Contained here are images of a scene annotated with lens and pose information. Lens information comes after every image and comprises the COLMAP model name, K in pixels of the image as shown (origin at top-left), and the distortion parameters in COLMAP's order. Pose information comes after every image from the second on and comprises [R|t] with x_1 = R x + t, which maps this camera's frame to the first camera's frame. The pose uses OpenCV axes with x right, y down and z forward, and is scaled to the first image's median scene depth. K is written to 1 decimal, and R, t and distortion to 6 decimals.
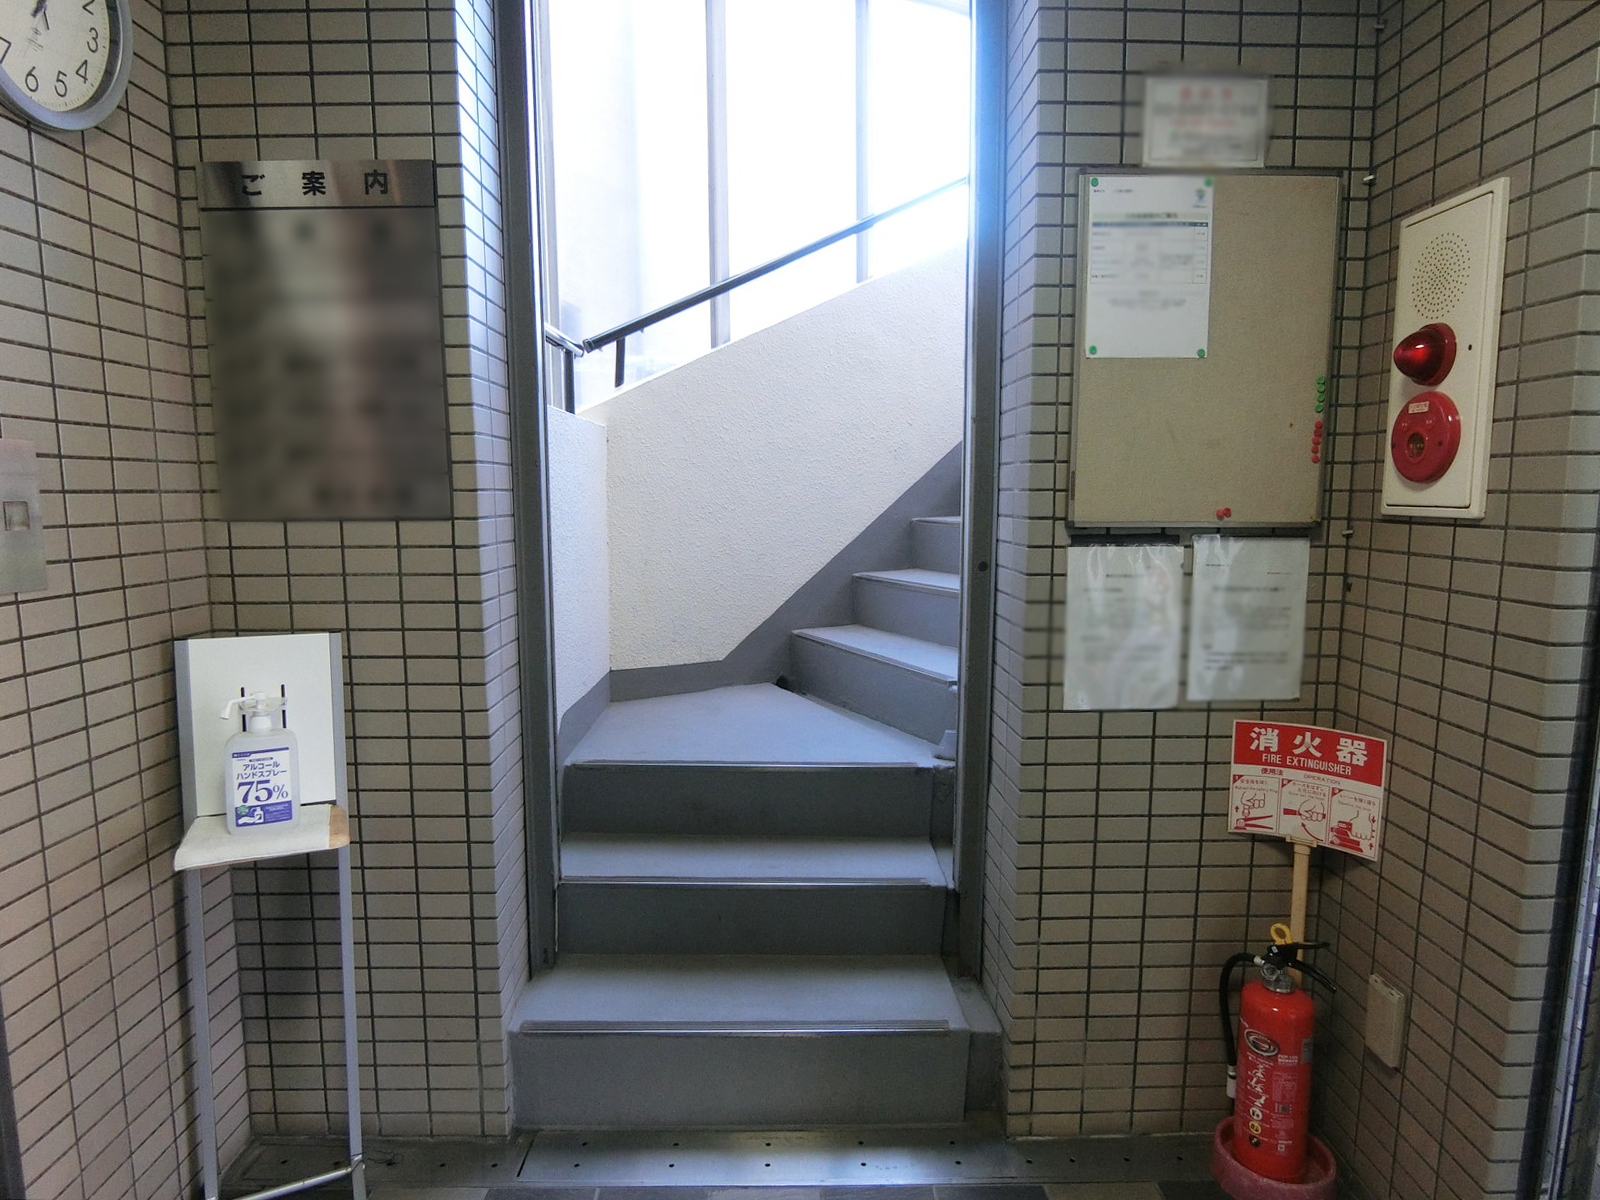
lens RADIAL K [[895.2, 0, 801.5], [0, 895.2, 596.1], [0, 0, 1]] dist [-0.001904, -0.001801]
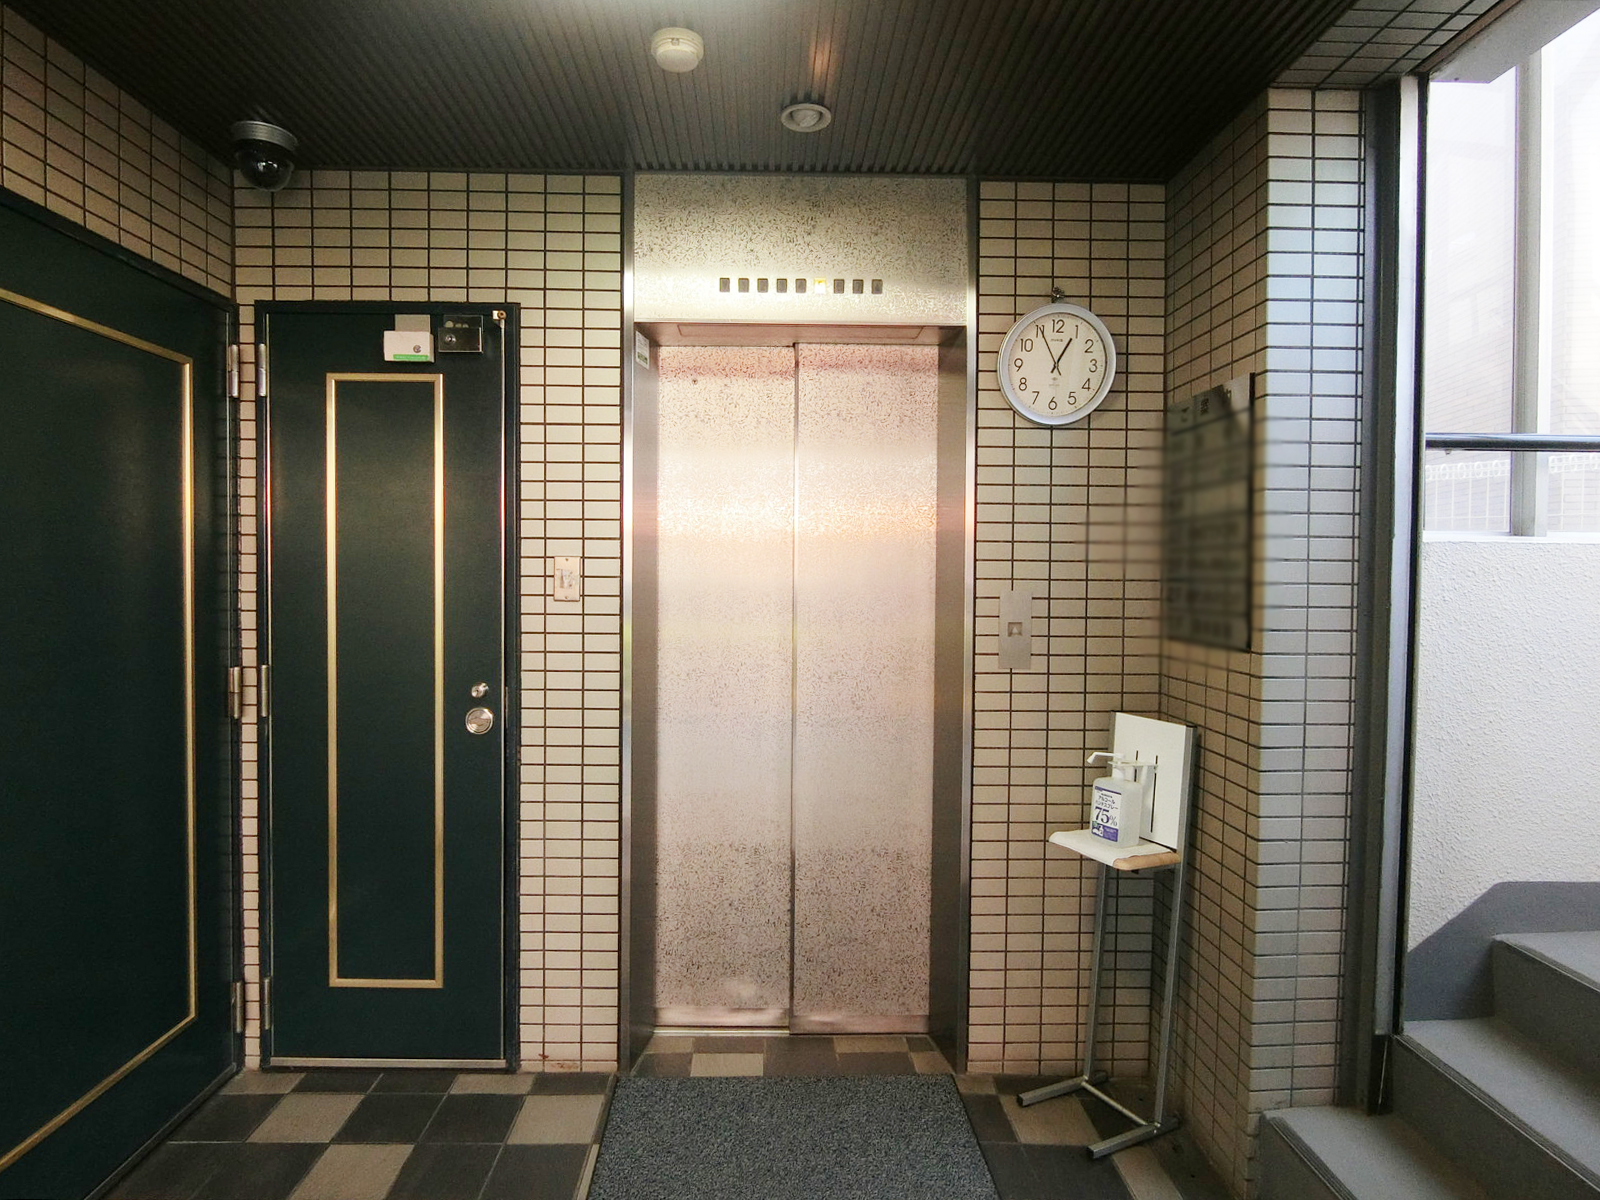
lens RADIAL K [[895.2, 0, 796.1], [0, 895.2, 598.2], [0, 0, 1]] dist [-0.001904, -0.001801]
pose [[0.018672, 0.029394, -0.999393, 0.904595], [-0.125184, 0.991771, 0.026831, -0.126822], [0.991958, 0.124607, 0.022198, 0.395374]]
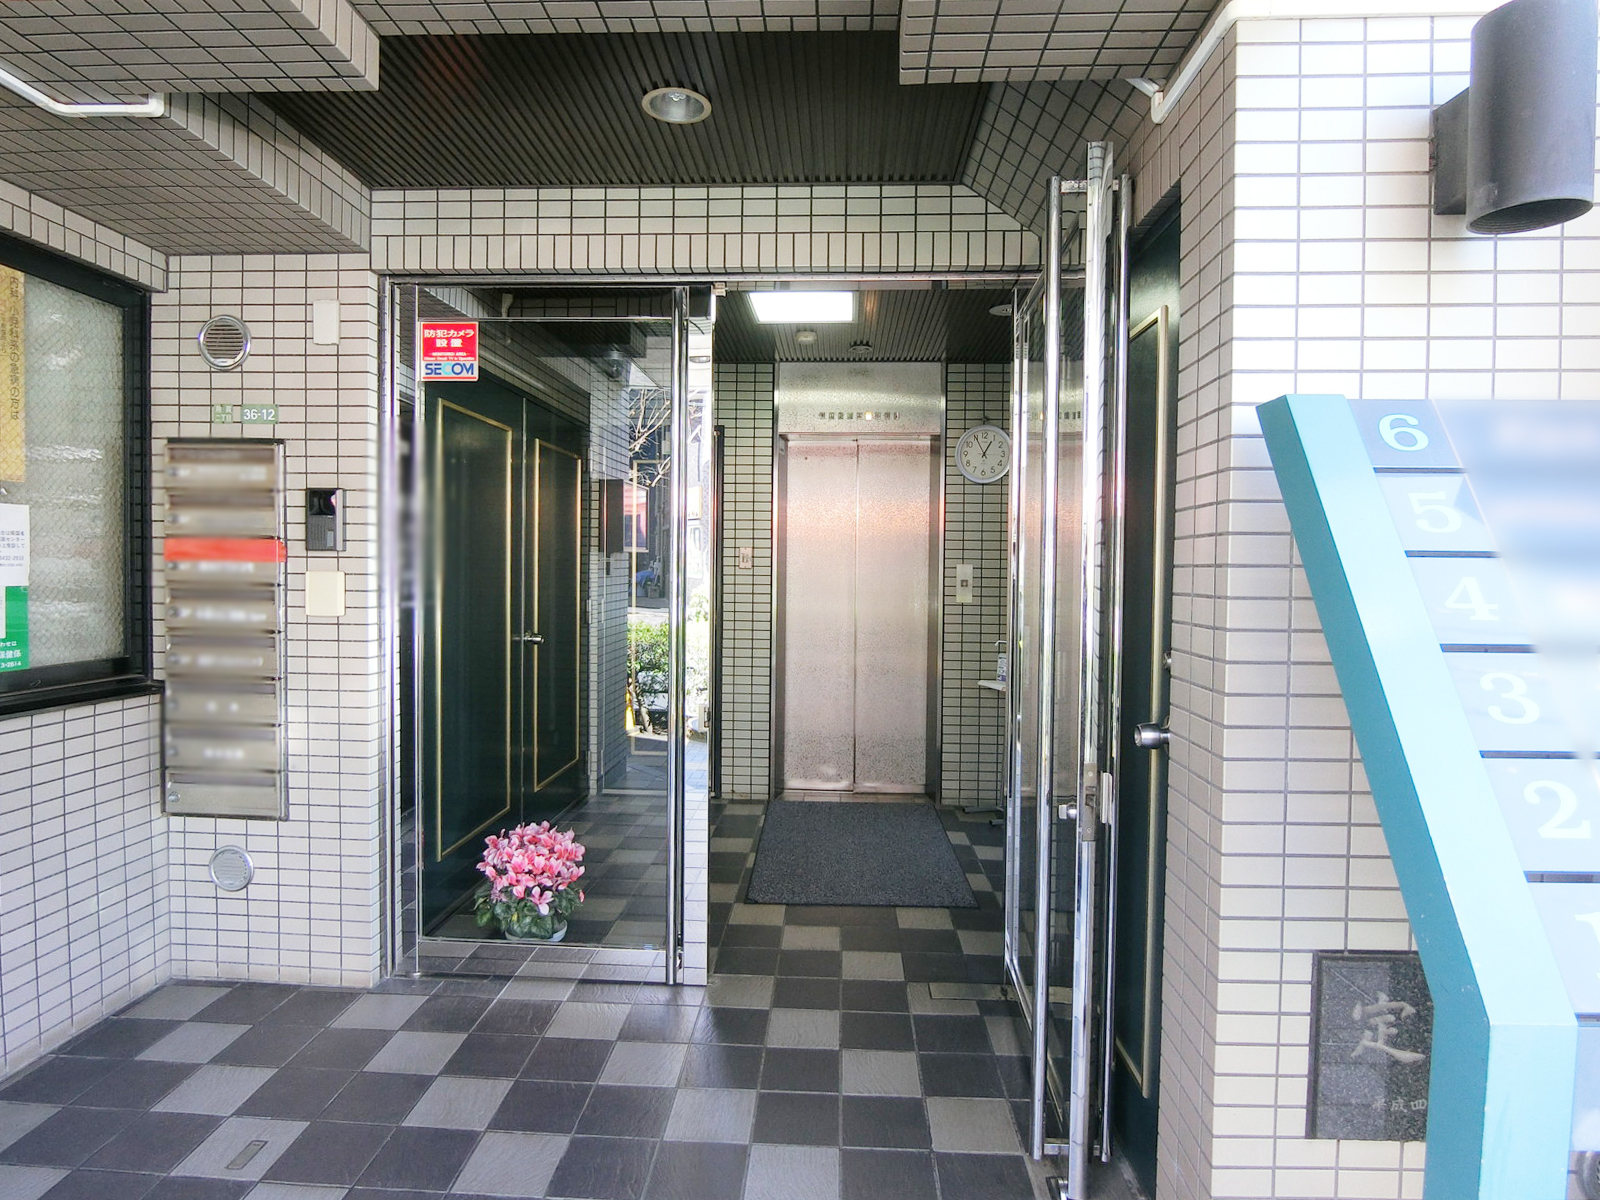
lens RADIAL K [[895.2, 0, 801.8], [0, 895.2, 589.7], [0, 0, 1]] dist [-0.001904, -0.001801]
pose [[-0.055882, 0.040225, -0.997627, 2.636739], [-0.126272, 0.990880, 0.047026, -0.133473], [0.990420, 0.128600, -0.050294, 0.407544]]
